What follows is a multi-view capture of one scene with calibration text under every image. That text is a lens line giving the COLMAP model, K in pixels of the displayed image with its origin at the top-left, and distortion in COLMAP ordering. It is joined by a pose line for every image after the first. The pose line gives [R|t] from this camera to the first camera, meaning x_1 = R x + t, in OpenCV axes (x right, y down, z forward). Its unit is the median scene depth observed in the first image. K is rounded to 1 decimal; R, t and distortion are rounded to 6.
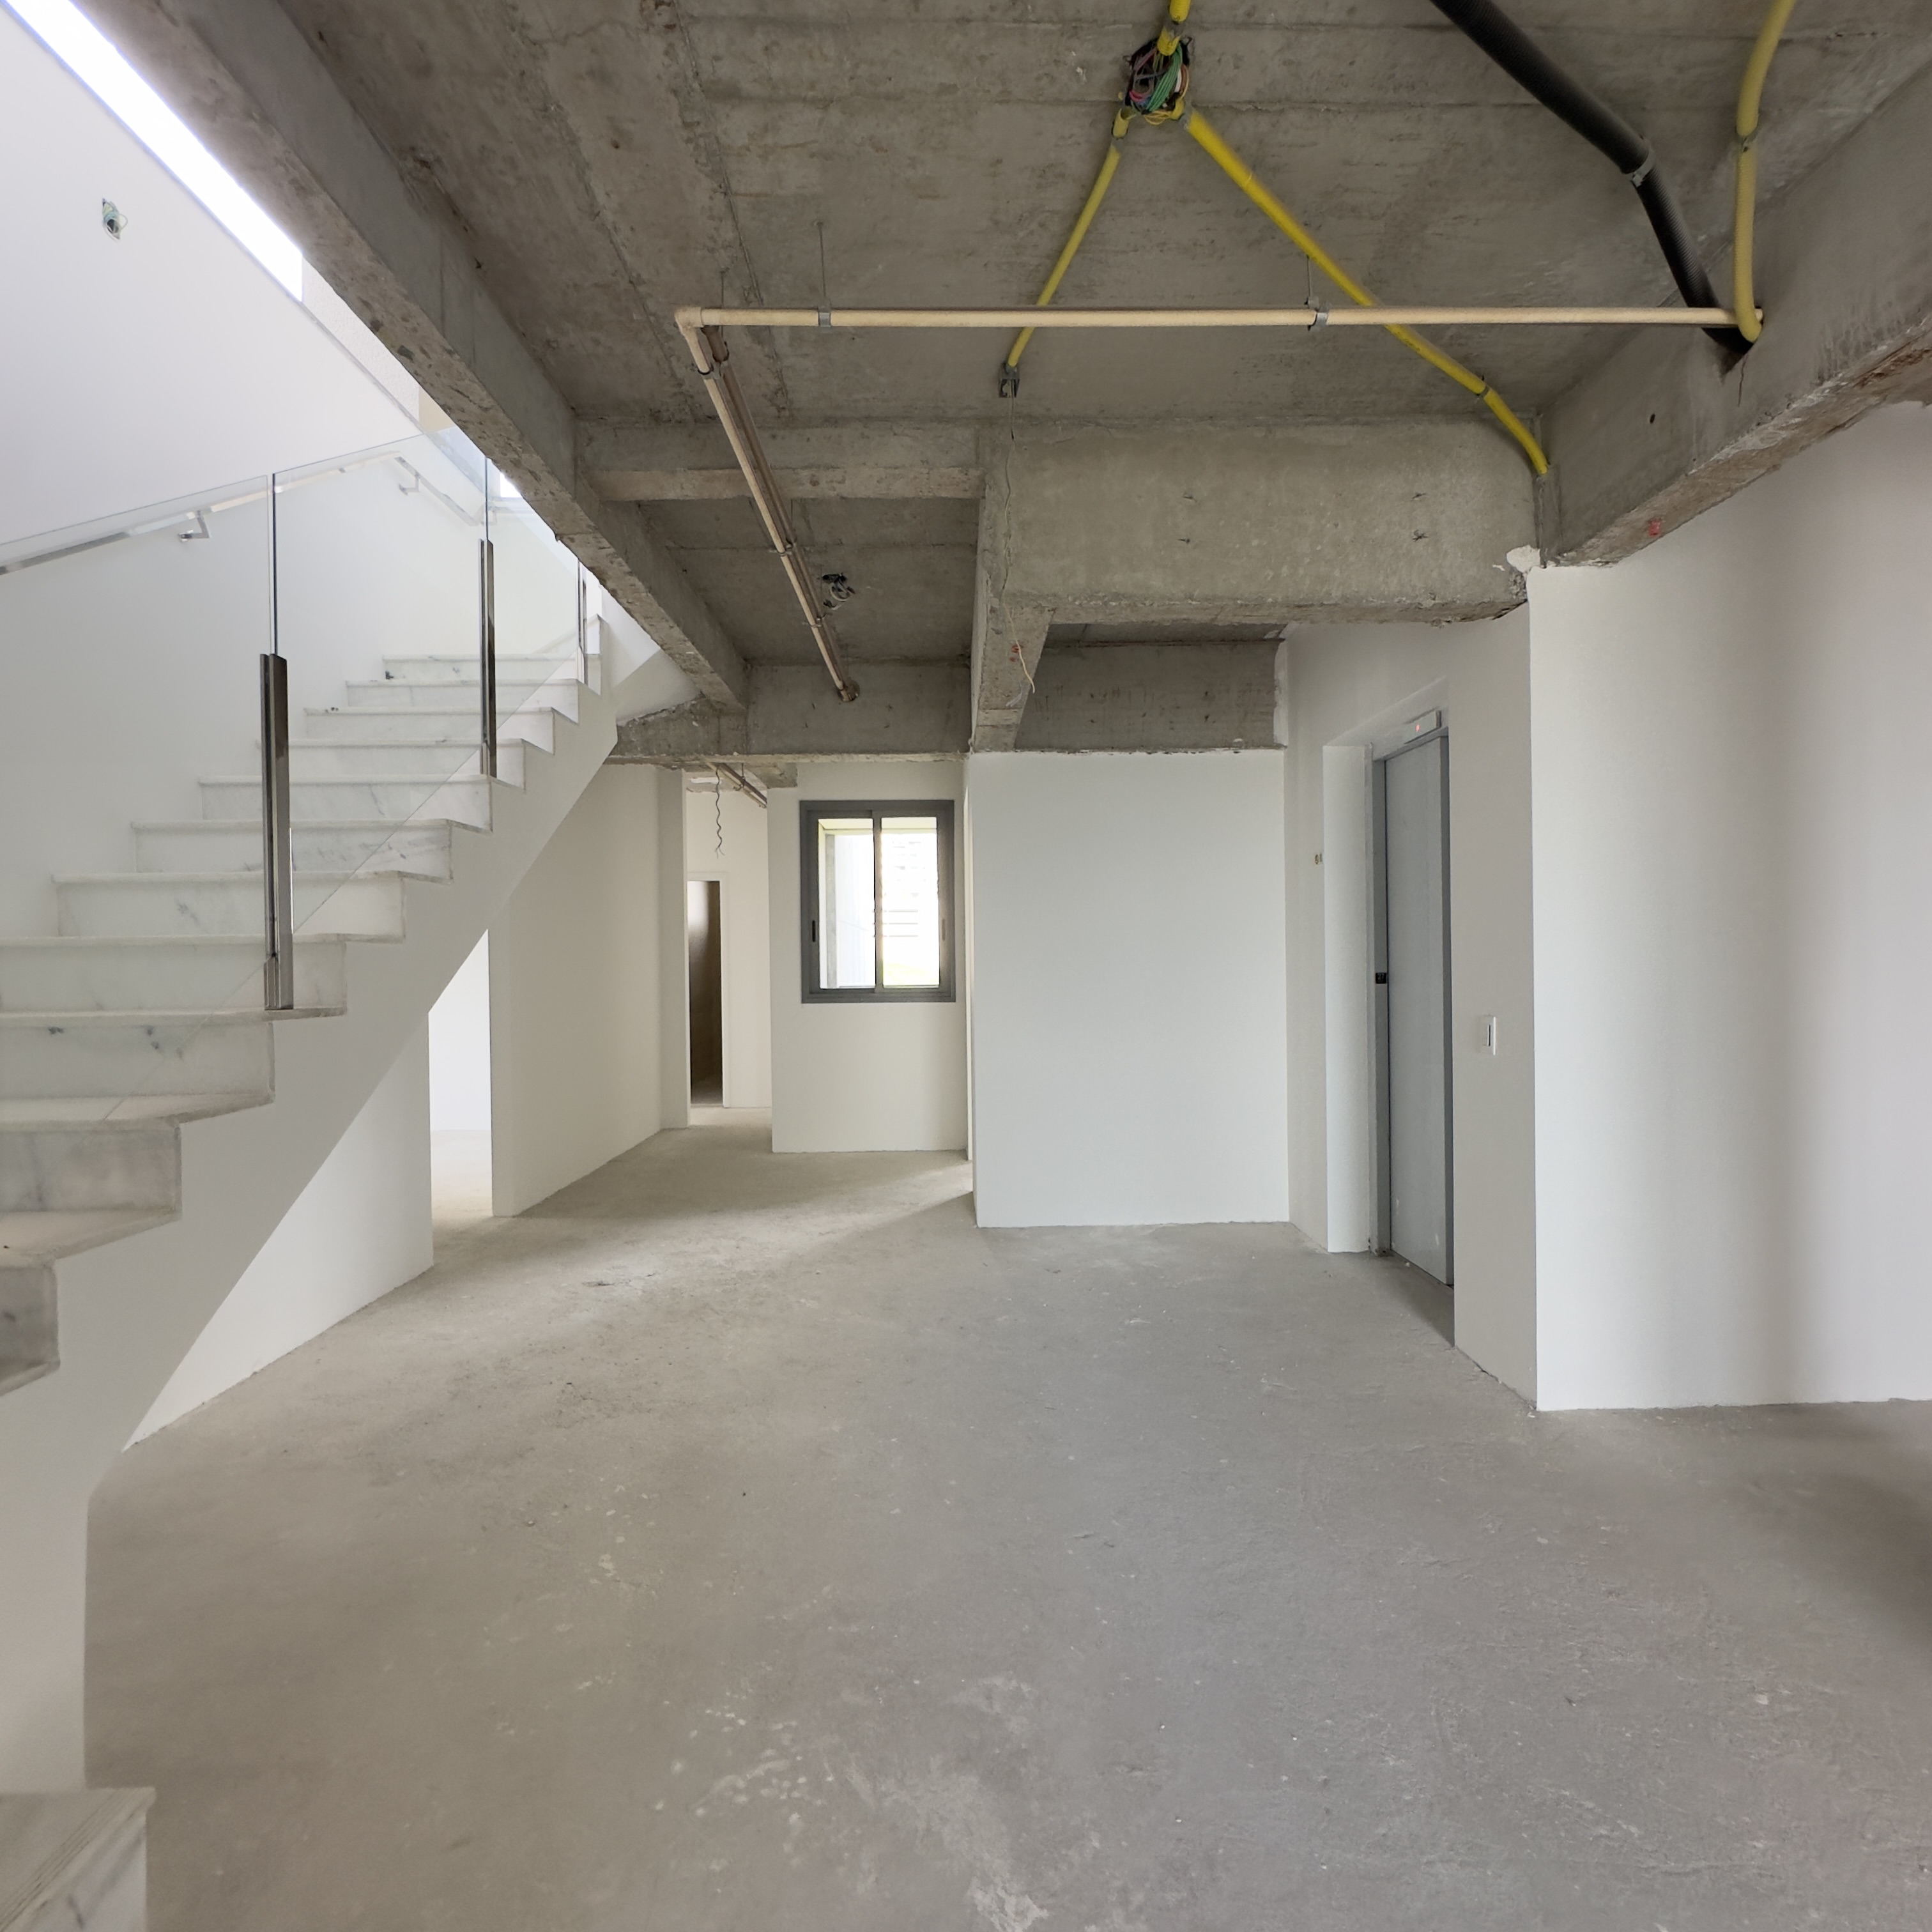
lens RADIAL K [[1027.8, 0, 970.4], [0, 1027.8, 964.4], [0, 0, 1]] dist [-0.004403, 0.001342]
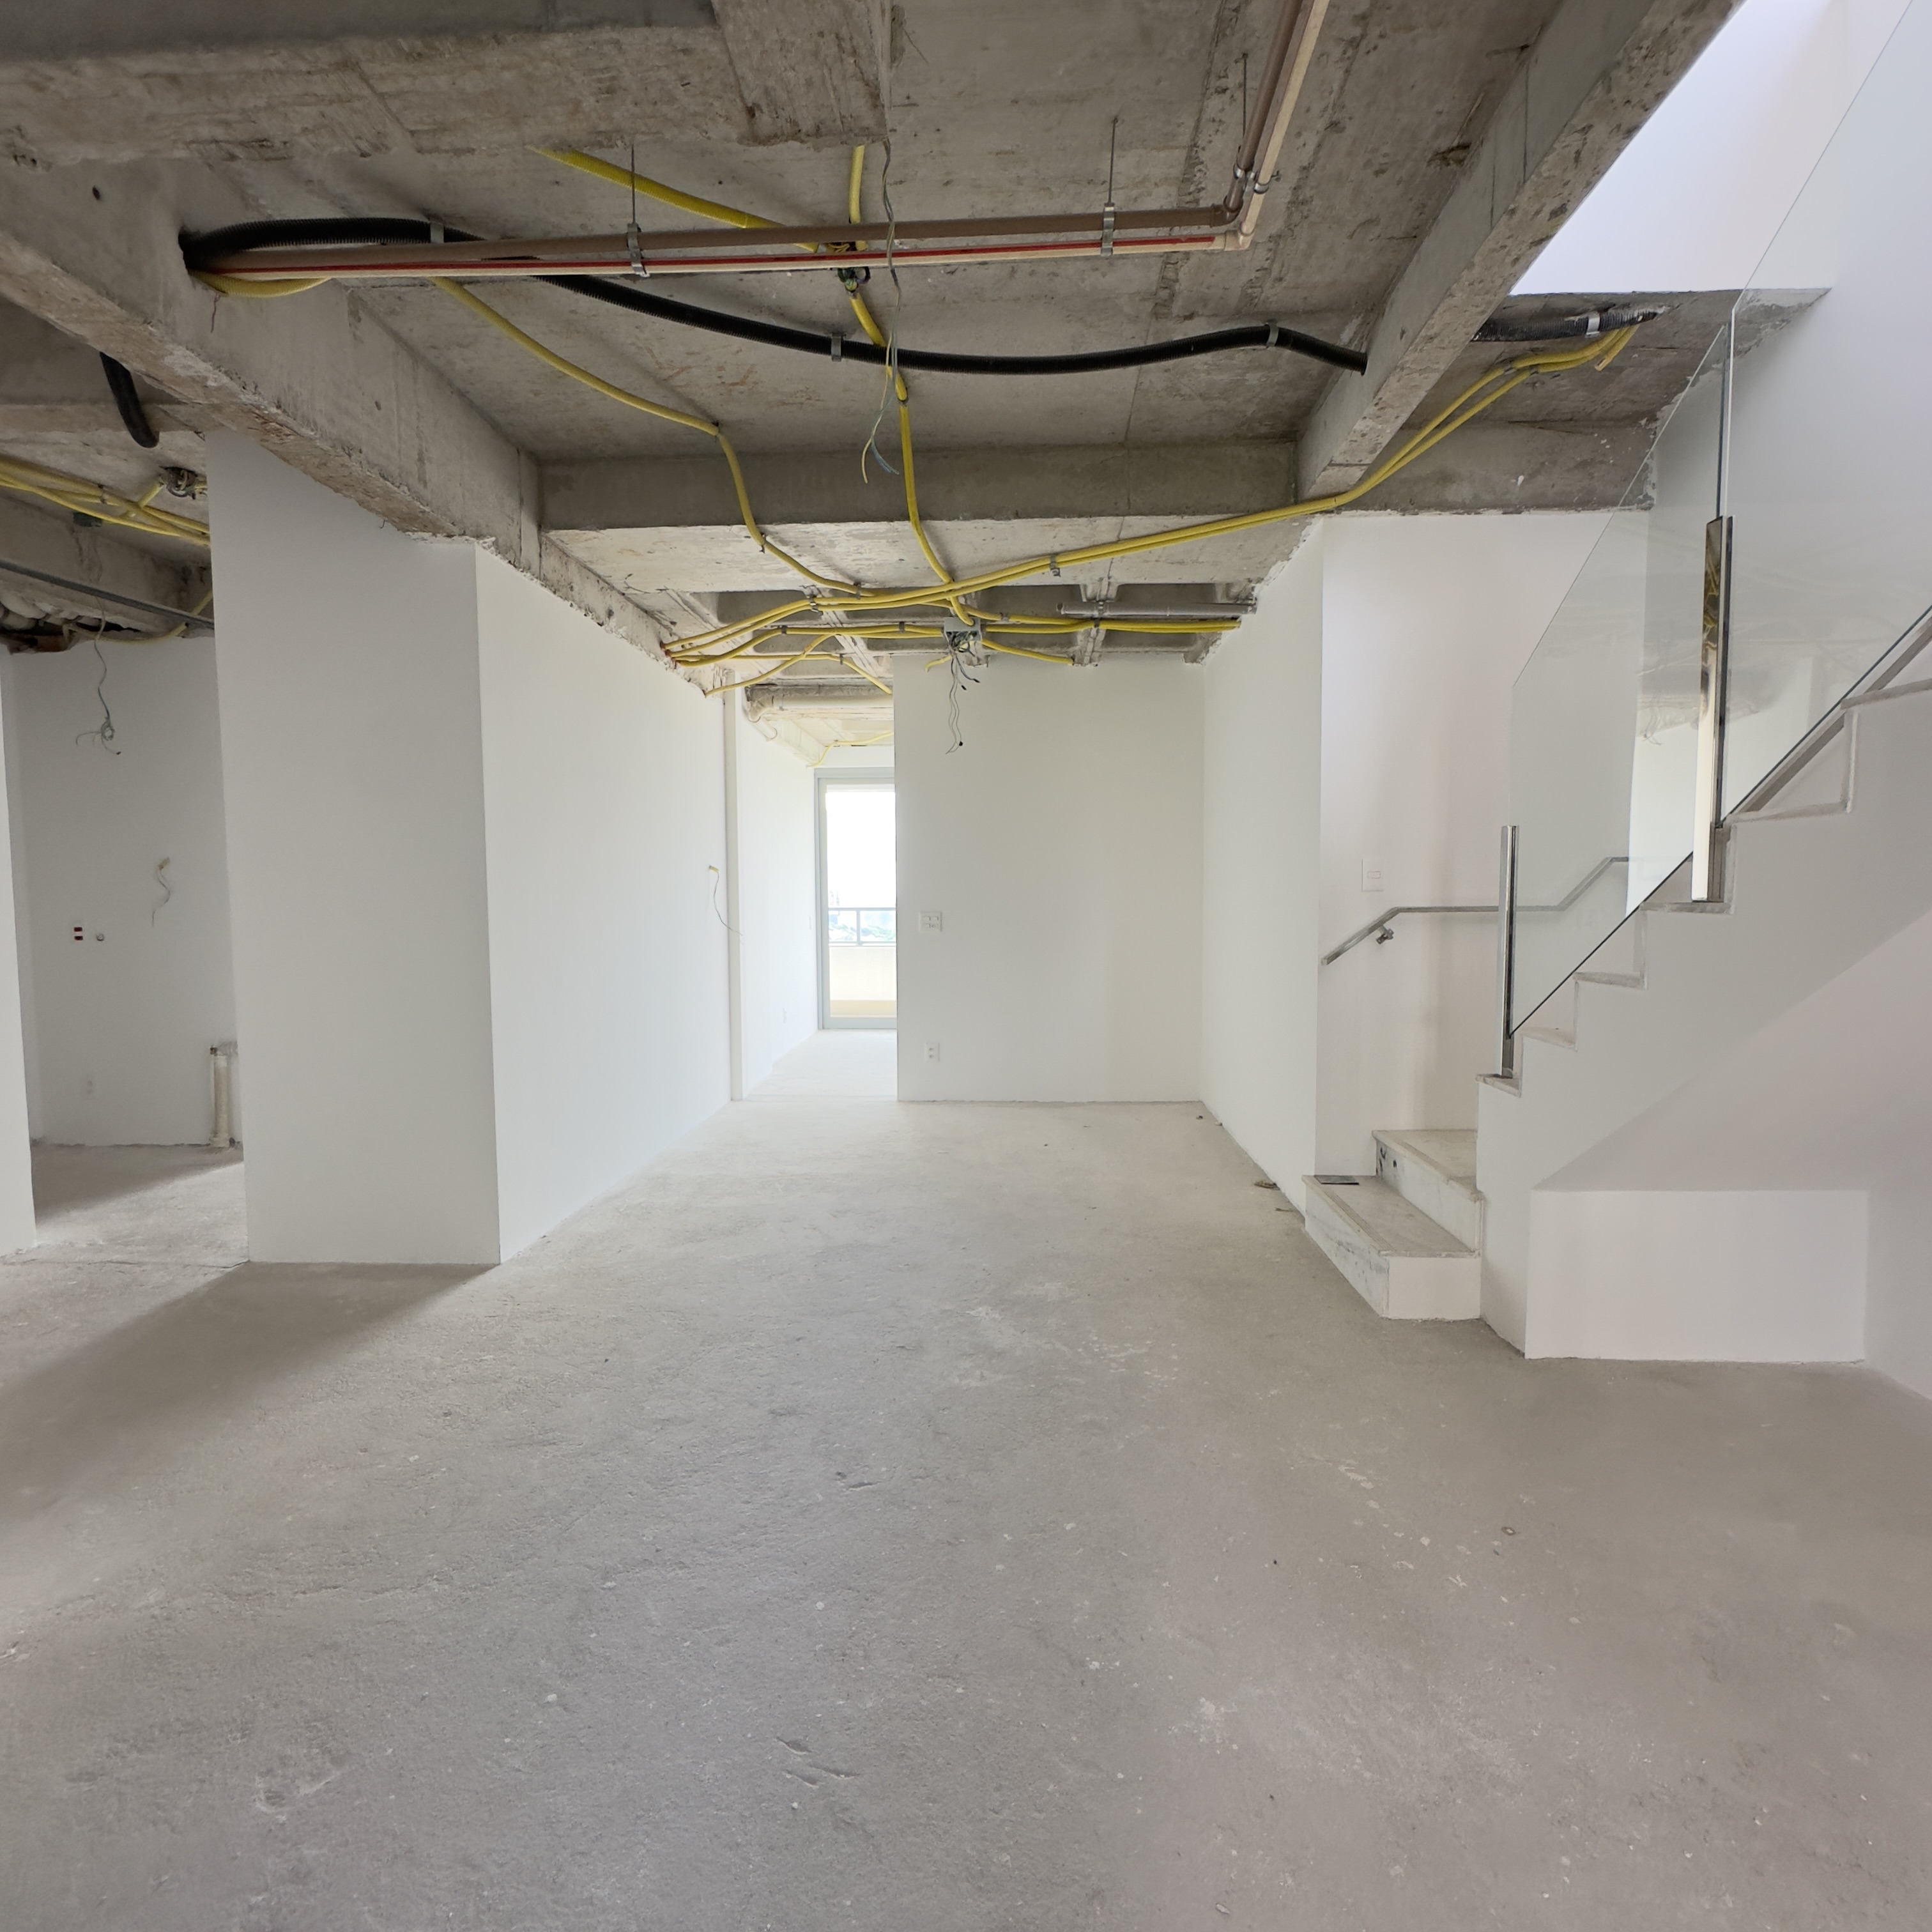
lens RADIAL K [[1027.8, 0, 970.4], [0, 1027.8, 964.4], [0, 0, 1]] dist [-0.004403, 0.001342]
pose [[-0.997326, 0.013668, 0.071790, -0.071720], [0.018748, 0.997331, 0.070569, 0.024077], [-0.070634, 0.071726, -0.994920, 2.218380]]
